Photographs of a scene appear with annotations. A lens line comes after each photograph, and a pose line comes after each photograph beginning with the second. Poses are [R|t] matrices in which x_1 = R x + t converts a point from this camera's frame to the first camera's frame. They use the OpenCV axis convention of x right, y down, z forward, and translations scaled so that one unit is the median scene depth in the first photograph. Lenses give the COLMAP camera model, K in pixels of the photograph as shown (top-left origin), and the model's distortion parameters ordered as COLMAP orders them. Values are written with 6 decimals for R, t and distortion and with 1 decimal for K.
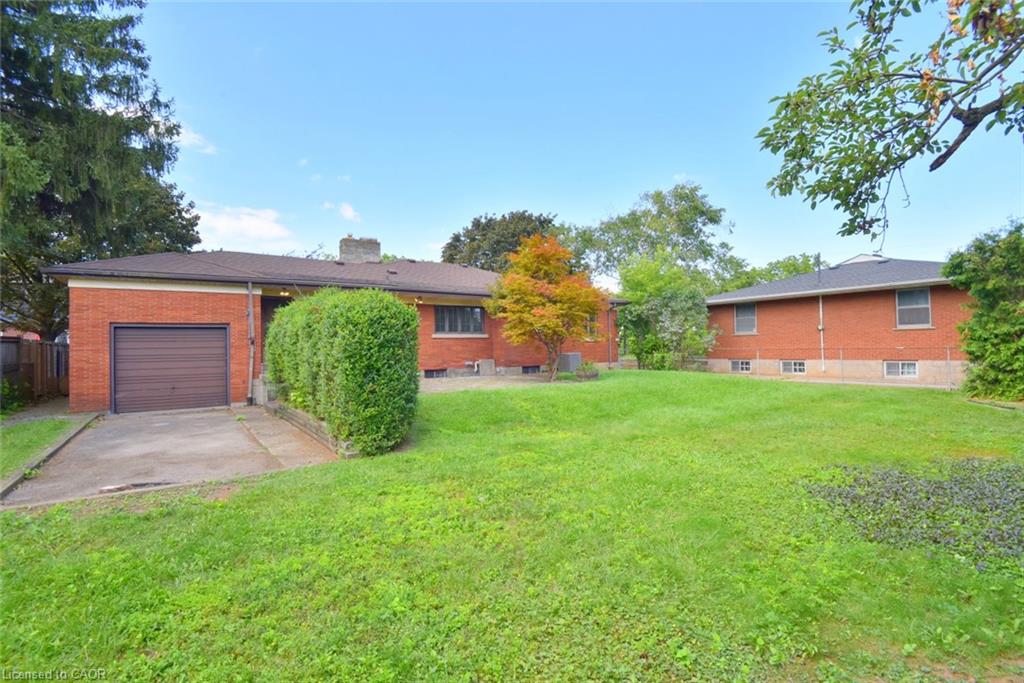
lens RADIAL K [[473.5, 0, 515.6], [0, 473.5, 337.1], [0, 0, 1]] dist [-0.021873, -0.015302]
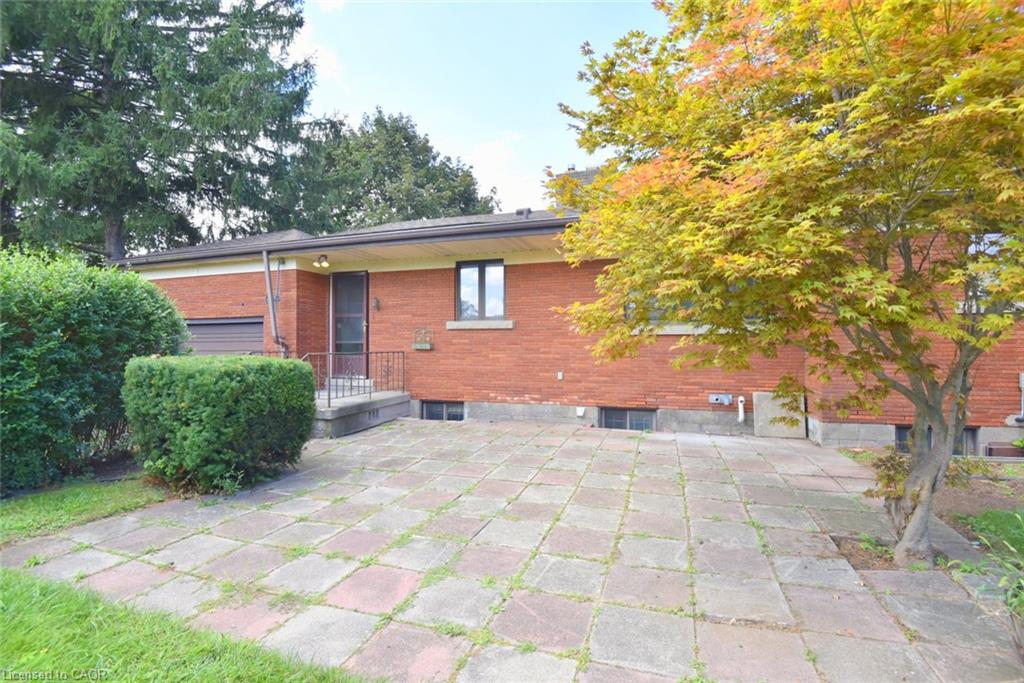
lens RADIAL K [[473.5, 0, 515.6], [0, 473.5, 337.1], [0, 0, 1]] dist [-0.021873, -0.015302]
pose [[0.590911, 0.004157, -0.806726, 0.114445], [0.010790, 0.999857, 0.013055, -0.002533], [0.806665, -0.016419, 0.590781, 0.635250]]
